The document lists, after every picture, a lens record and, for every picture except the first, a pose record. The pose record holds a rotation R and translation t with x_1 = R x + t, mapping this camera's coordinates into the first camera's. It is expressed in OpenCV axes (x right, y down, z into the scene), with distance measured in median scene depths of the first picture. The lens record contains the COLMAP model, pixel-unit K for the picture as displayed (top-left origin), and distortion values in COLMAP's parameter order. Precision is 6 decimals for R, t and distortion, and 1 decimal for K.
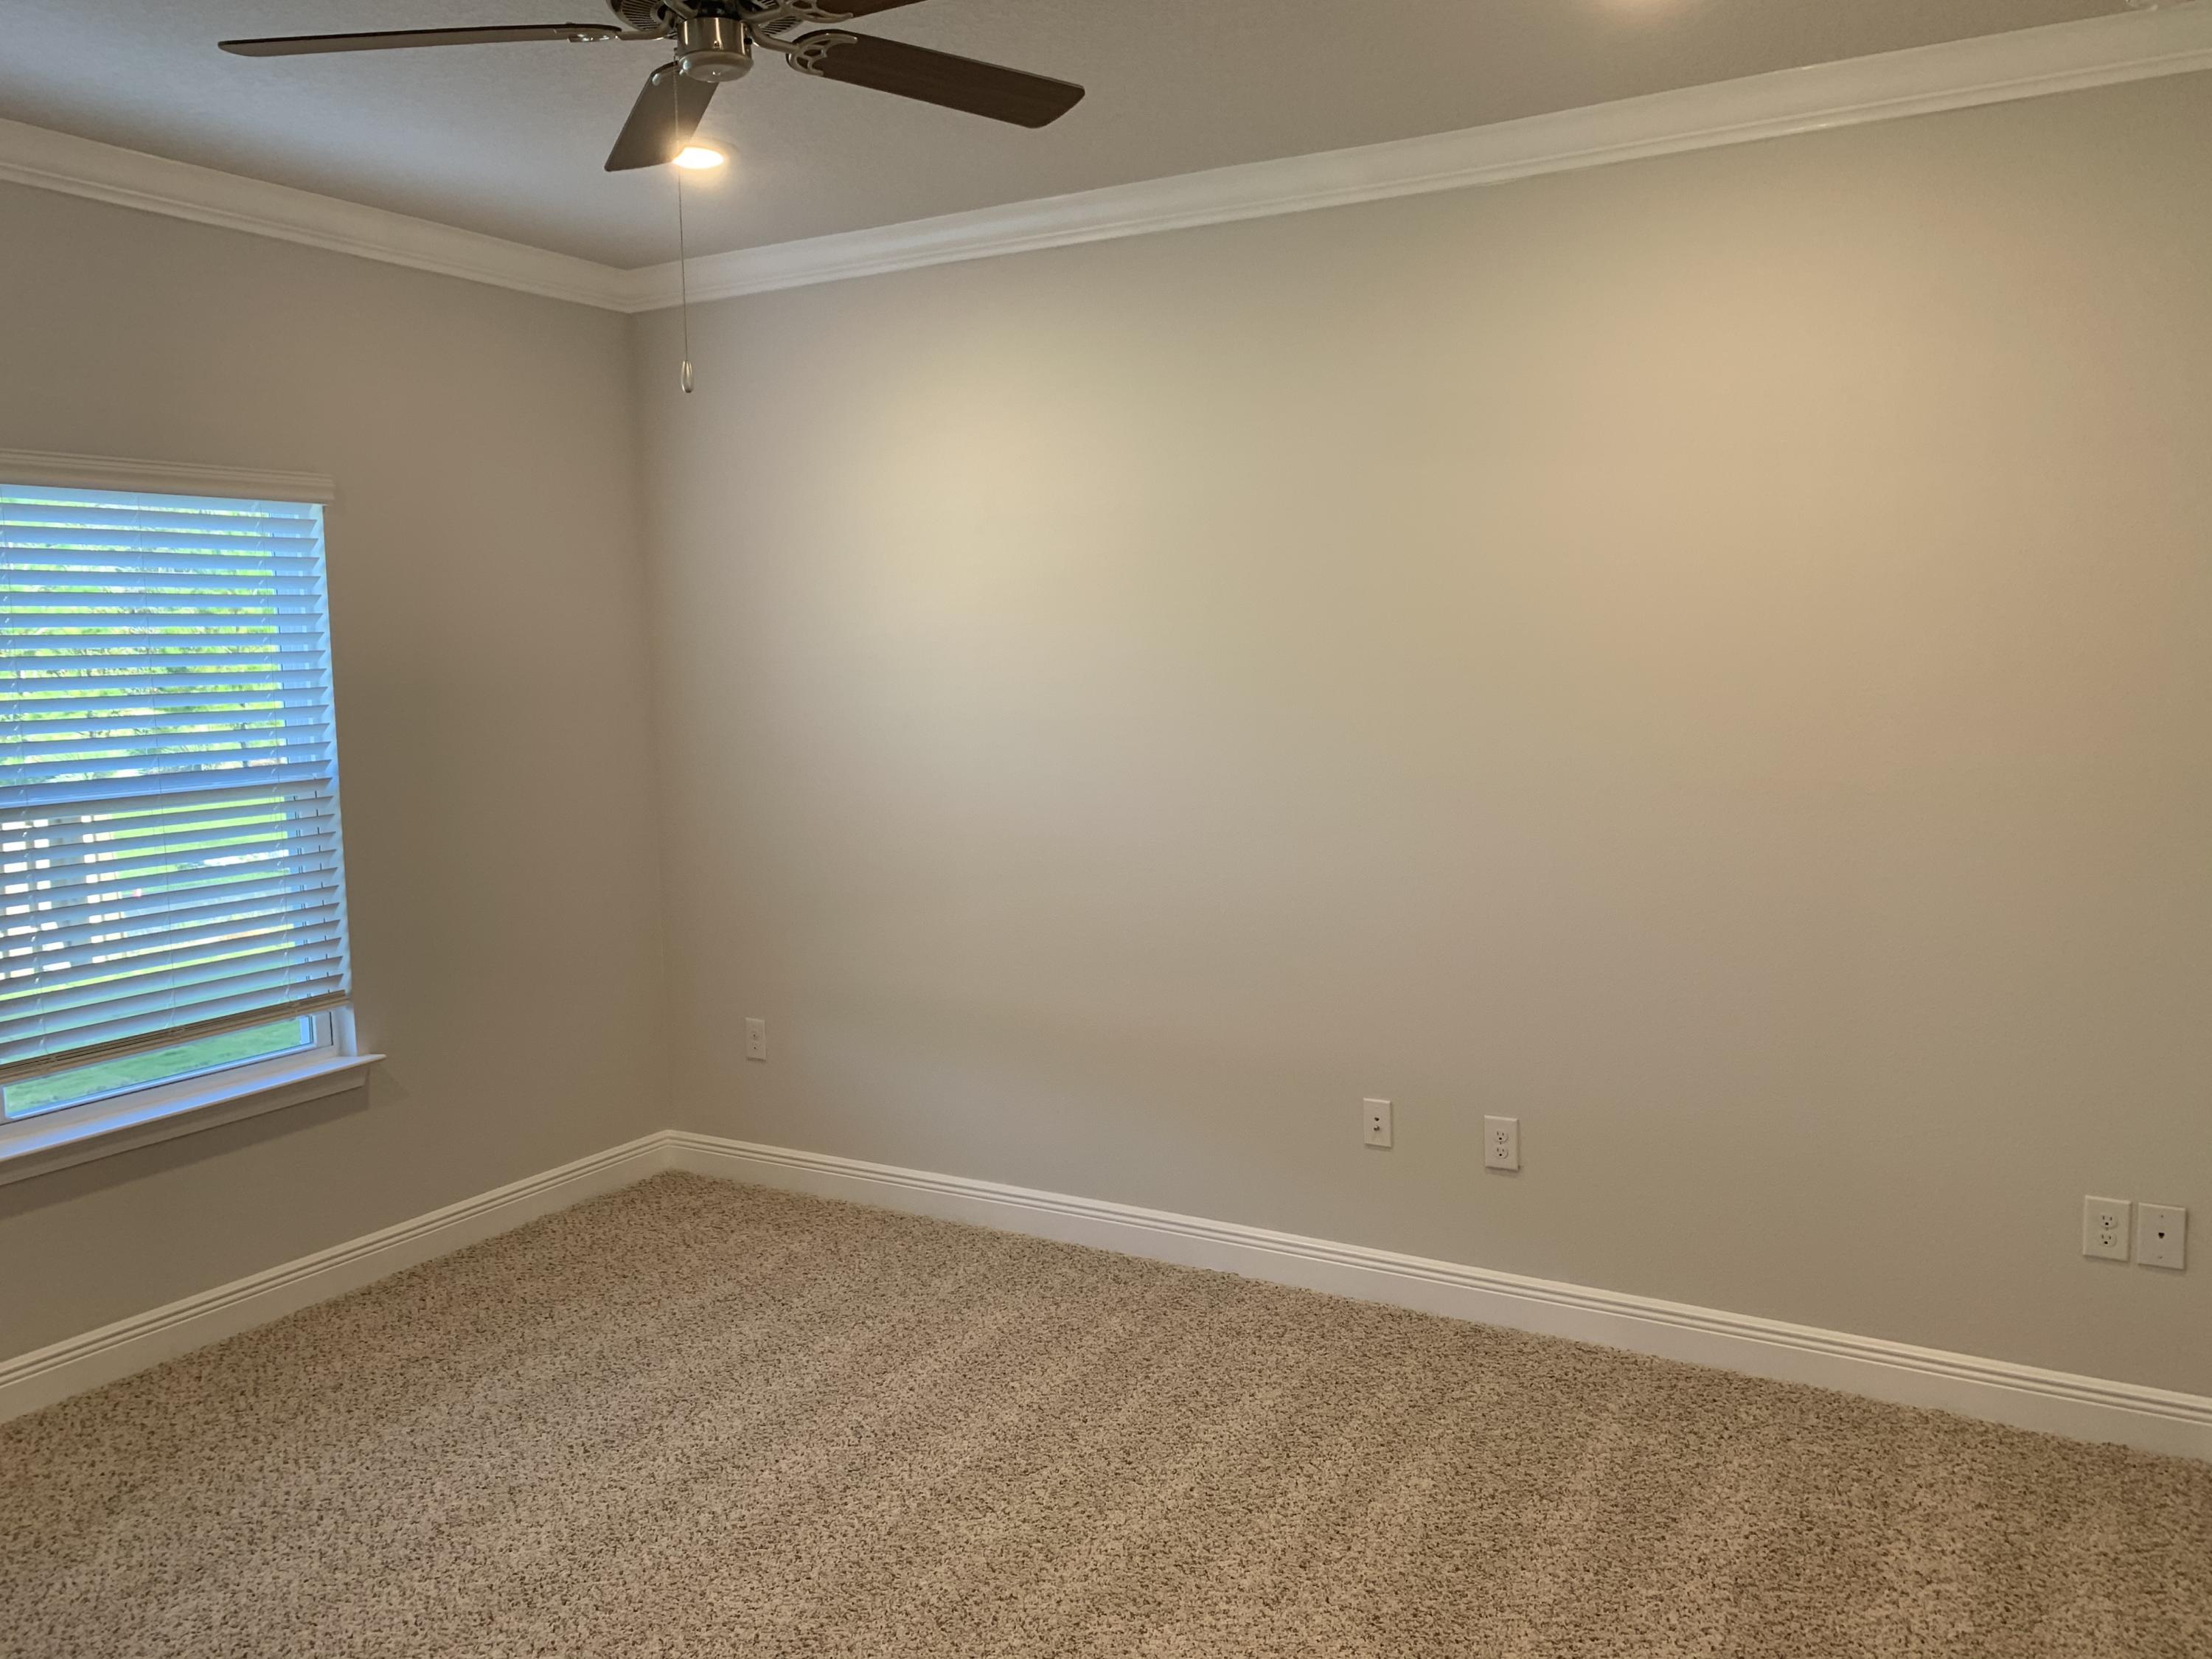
lens RADIAL K [[1692.8, 0, 1101.1], [0, 1692.8, 821.6], [0, 0, 1]] dist [0.014904, -0.011522]
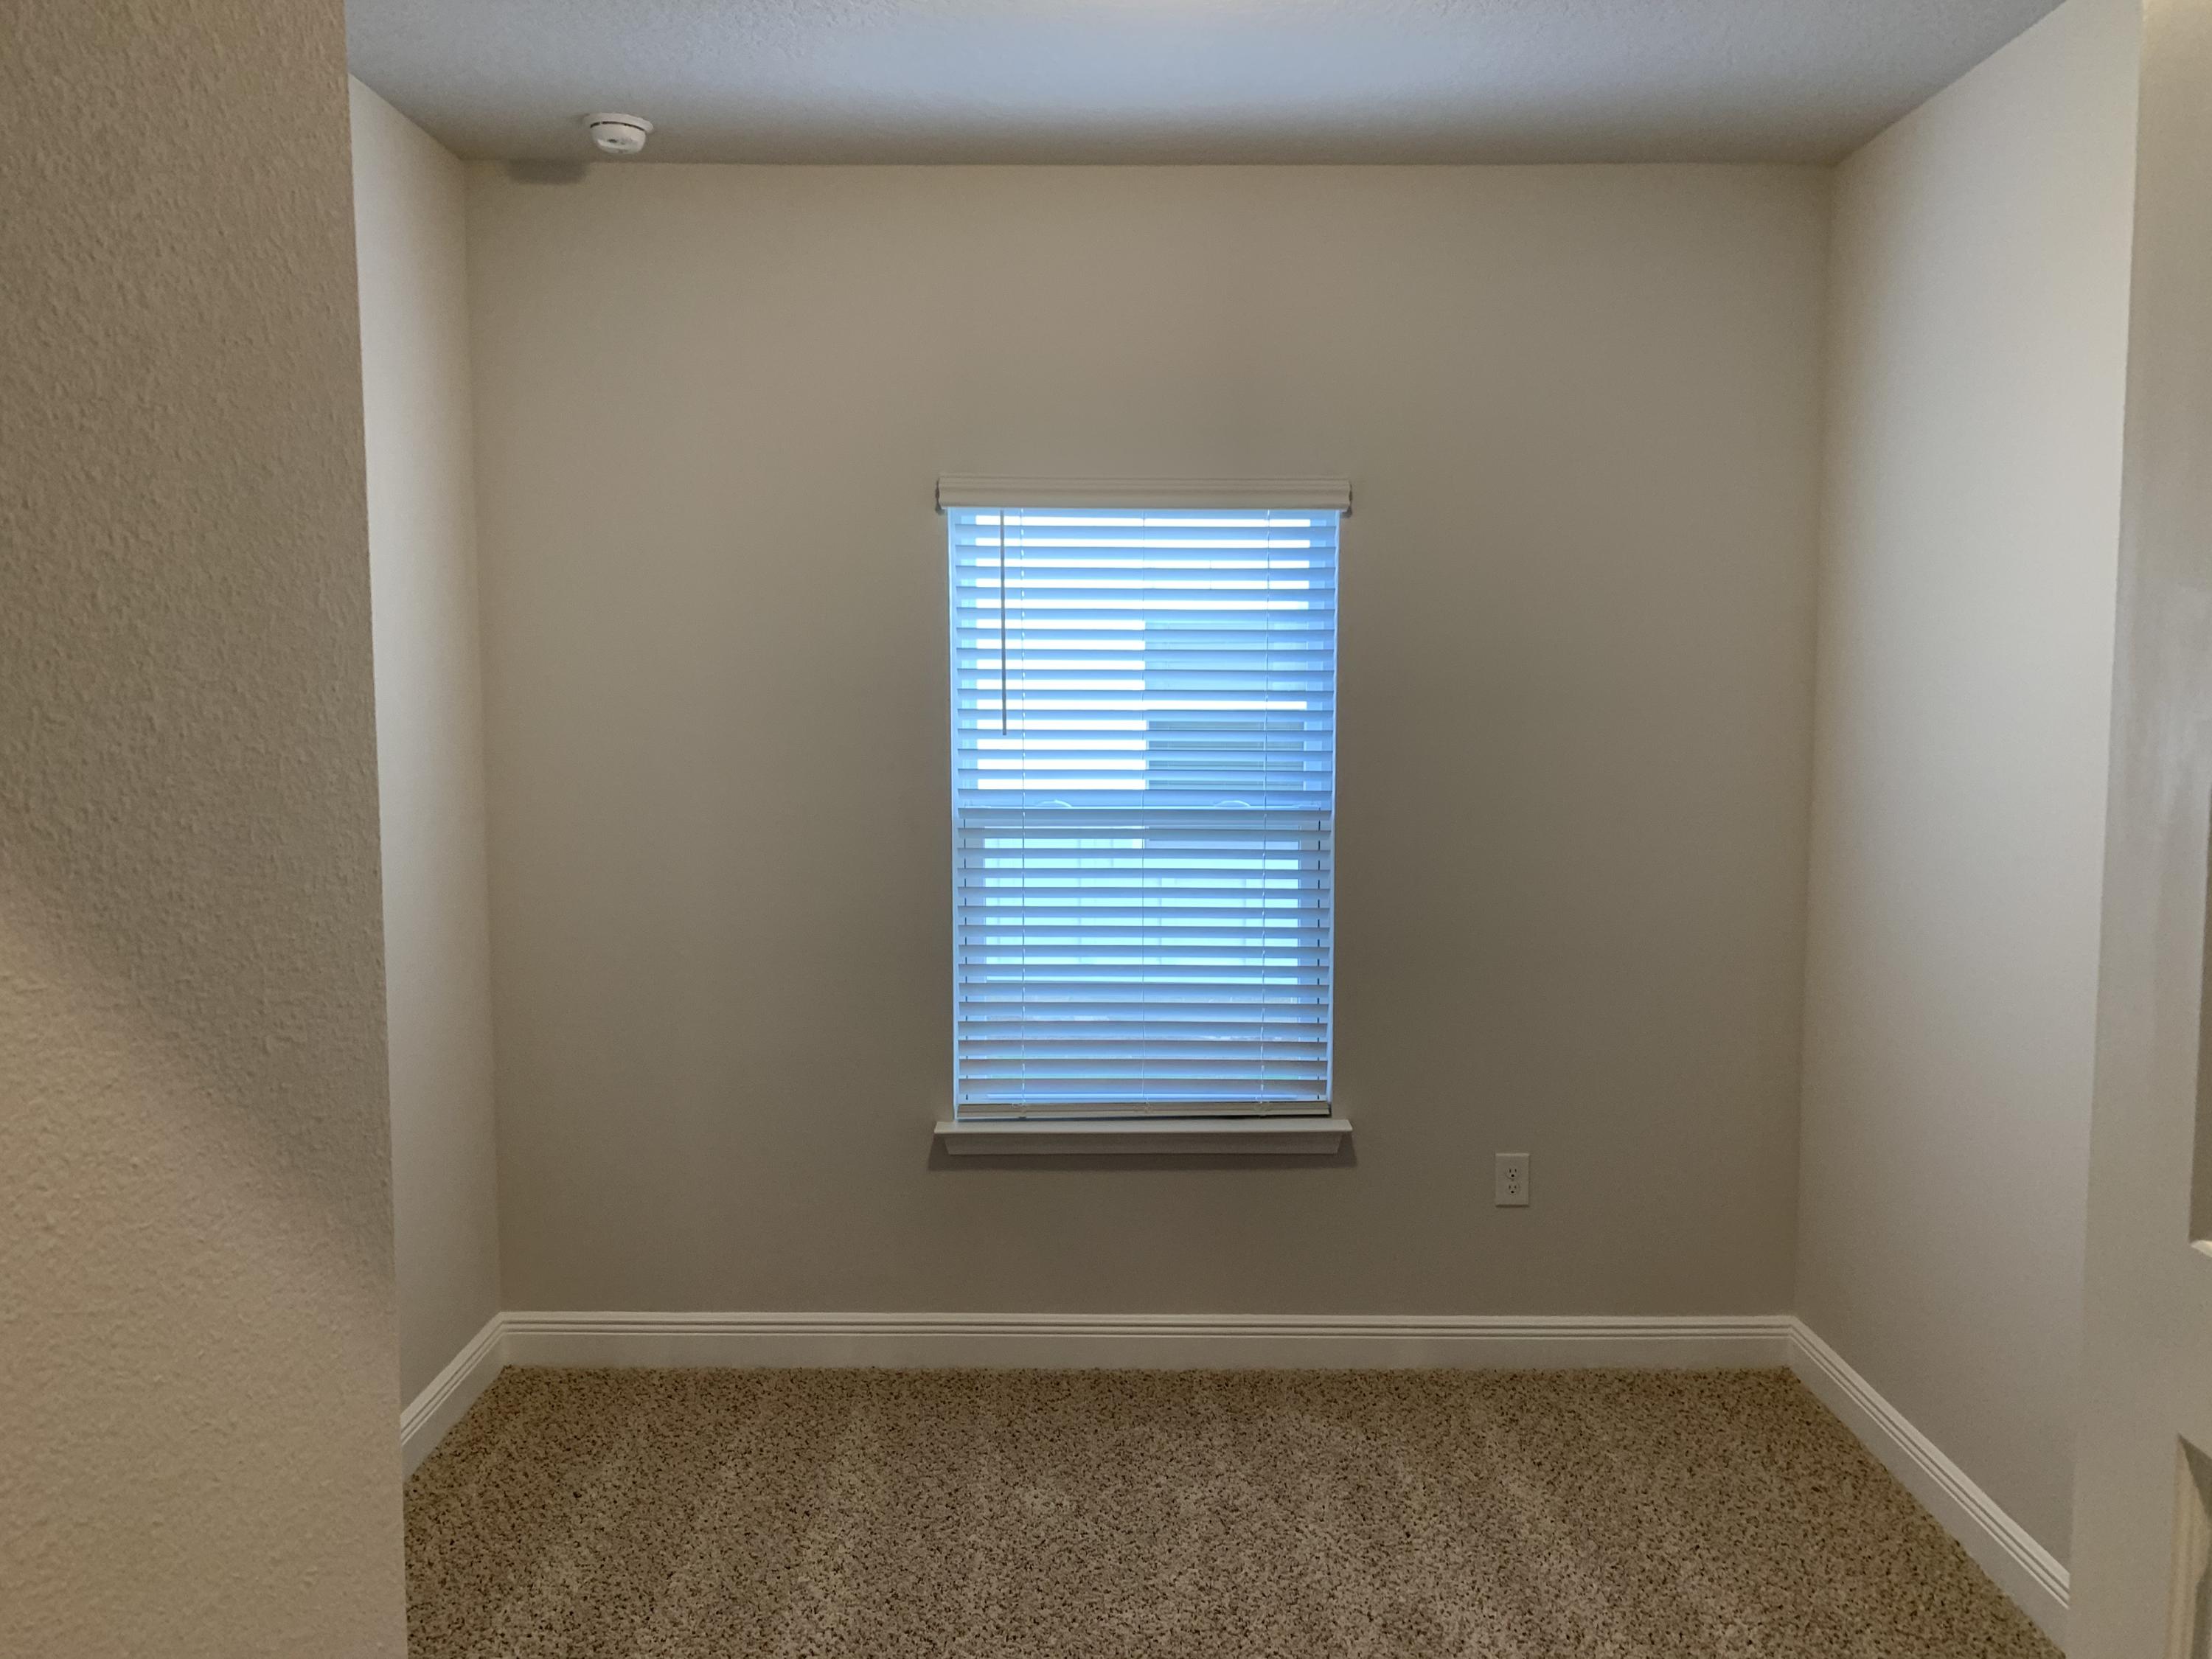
lens RADIAL K [[1692.8, 0, 1103.4], [0, 1692.8, 832.1], [0, 0, 1]] dist [0.014904, -0.011522]
pose [[0.516382, 0.104051, -0.850013, 0.303789], [-0.108594, 0.992534, 0.055526, -0.061061], [0.849445, 0.063634, 0.523827, 0.503331]]
